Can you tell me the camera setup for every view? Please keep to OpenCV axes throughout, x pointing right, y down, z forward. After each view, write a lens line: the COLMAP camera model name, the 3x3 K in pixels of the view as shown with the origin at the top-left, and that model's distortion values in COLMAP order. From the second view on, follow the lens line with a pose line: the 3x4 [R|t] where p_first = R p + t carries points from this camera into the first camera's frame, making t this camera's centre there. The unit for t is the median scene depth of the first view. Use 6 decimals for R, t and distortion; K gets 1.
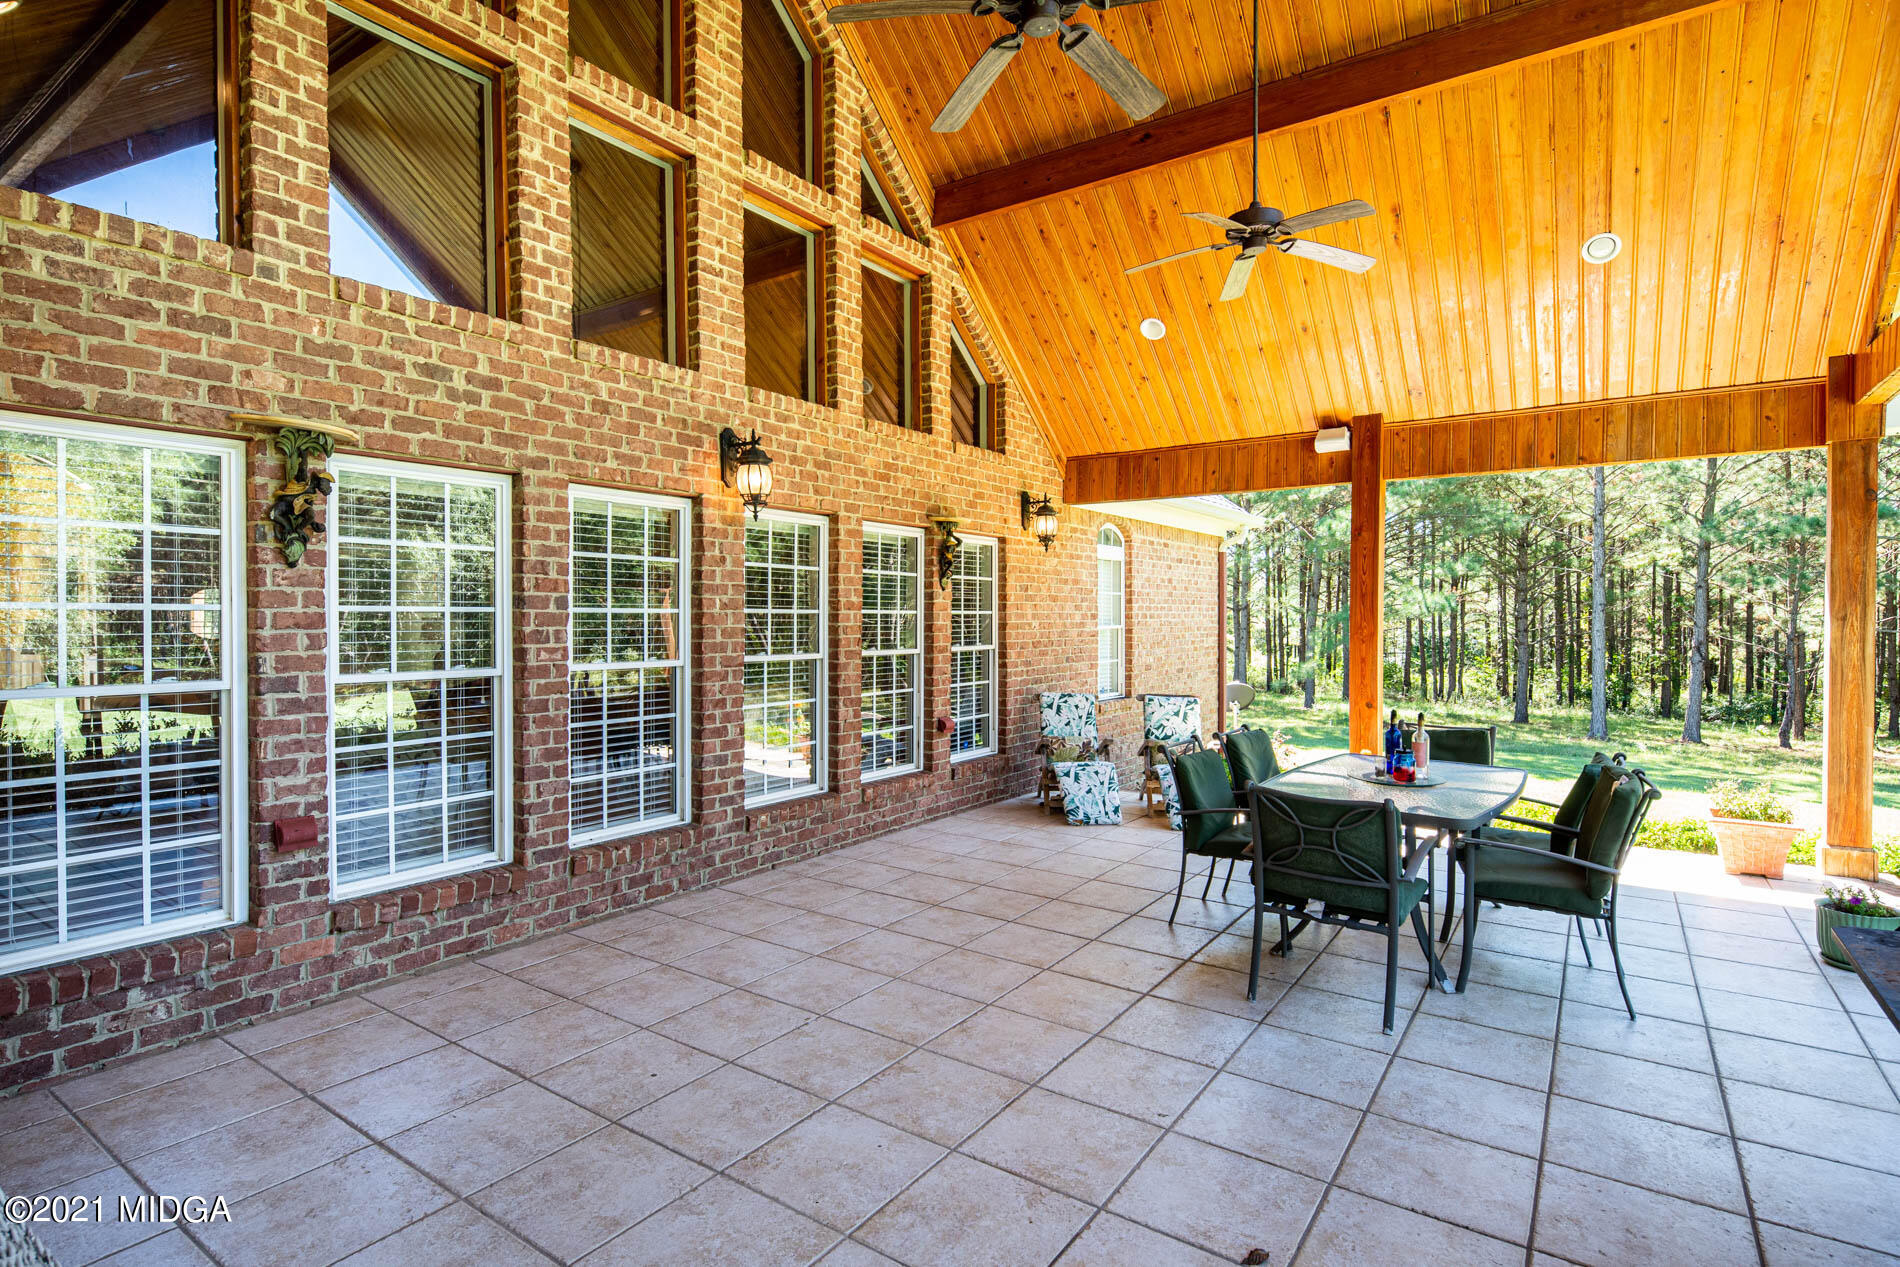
lens RADIAL K [[925.0, 0, 964.7], [0, 925.0, 629.4], [0, 0, 1]] dist [0.006131, -0.003244]
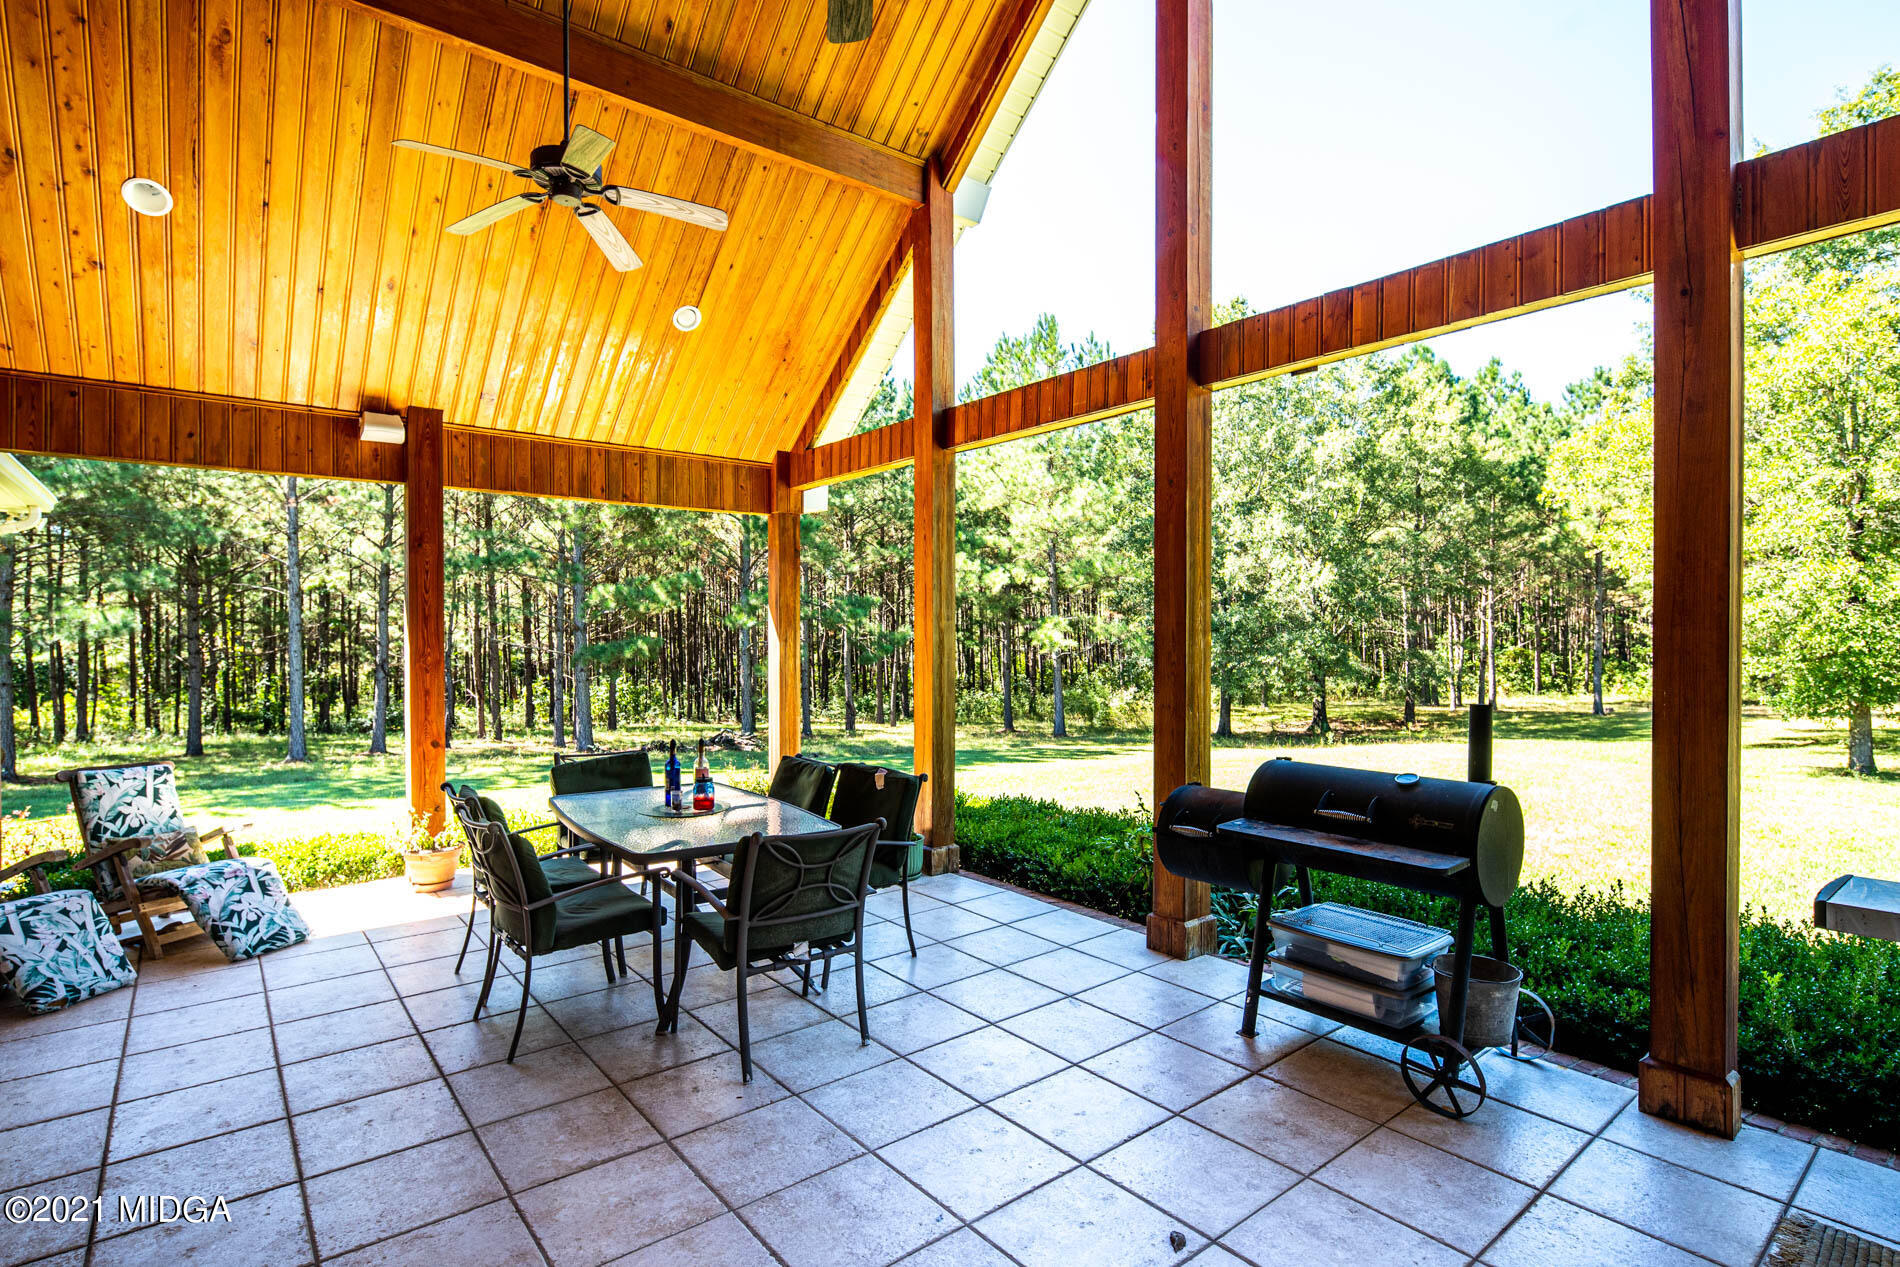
lens RADIAL K [[925.0, 0, 955.1], [0, 925.0, 641.8], [0, 0, 1]] dist [0.006131, -0.003244]
pose [[0.309936, -0.008736, 0.950717, -0.248587], [0.015088, 0.999877, 0.004269, -0.011358], [-0.950638, 0.013021, 0.310030, 0.284708]]
